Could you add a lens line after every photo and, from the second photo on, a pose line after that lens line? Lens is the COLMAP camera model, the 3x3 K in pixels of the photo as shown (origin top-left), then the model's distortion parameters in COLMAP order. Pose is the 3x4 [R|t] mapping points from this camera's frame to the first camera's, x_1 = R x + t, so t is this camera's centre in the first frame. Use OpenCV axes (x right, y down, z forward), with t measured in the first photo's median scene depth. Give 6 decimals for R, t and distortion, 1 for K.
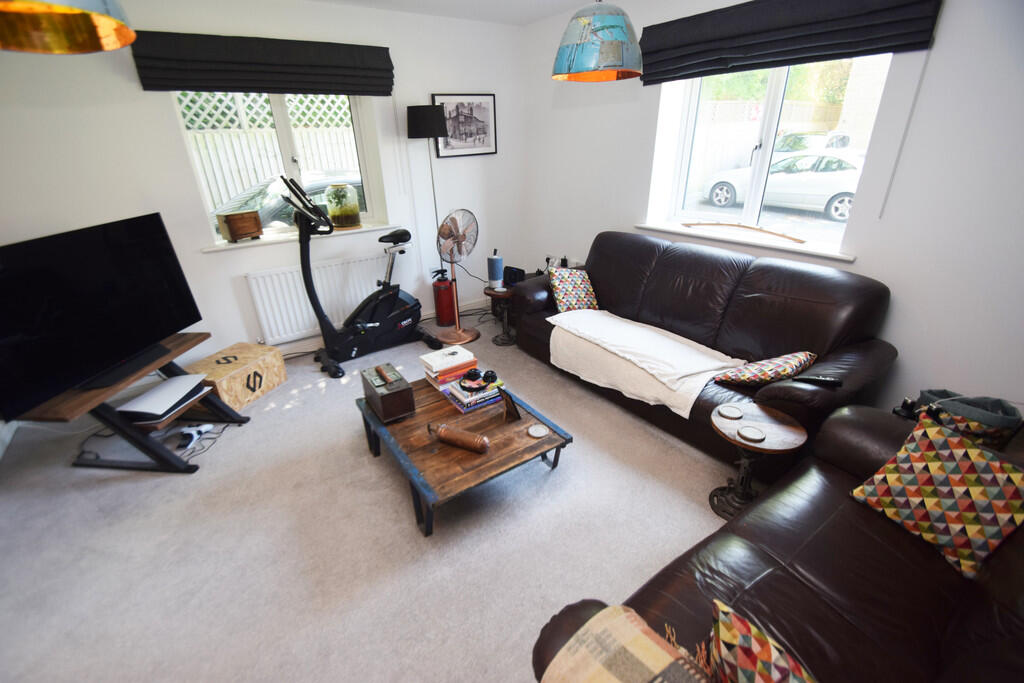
lens RADIAL K [[448.0, 0, 501.4], [0, 448.0, 352.2], [0, 0, 1]] dist [0.019146, -0.017787]
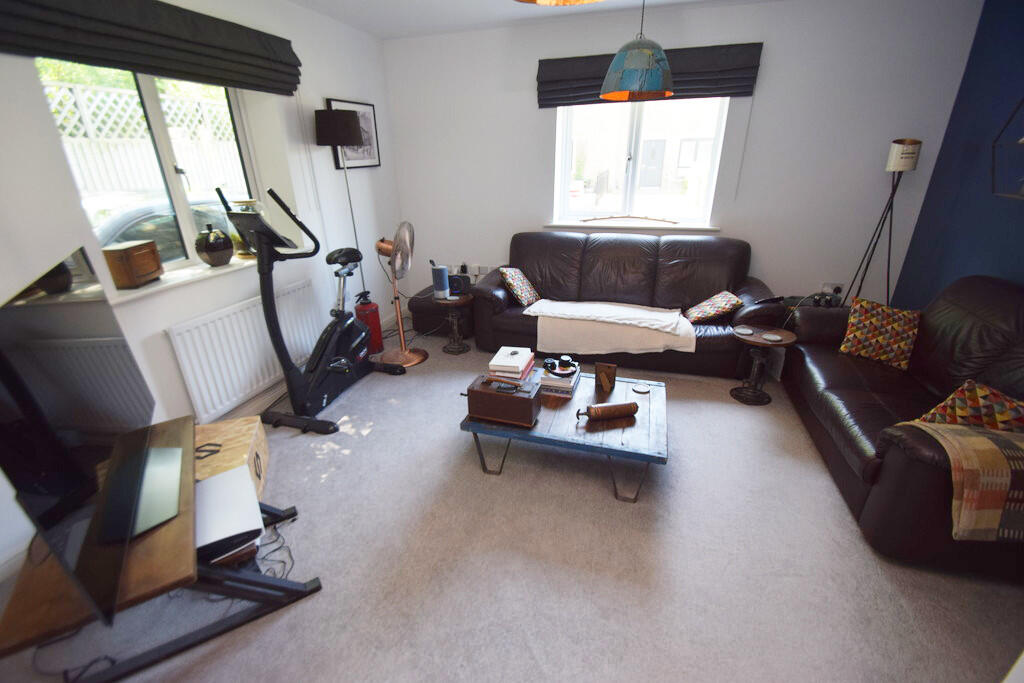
lens RADIAL K [[448.0, 0, 501.4], [0, 448.0, 352.2], [0, 0, 1]] dist [0.019146, -0.017787]
pose [[0.788466, -0.230897, 0.570095, -0.563397], [0.258055, 0.965527, 0.034152, -0.032655], [-0.558327, 0.120188, 0.820869, 0.149894]]
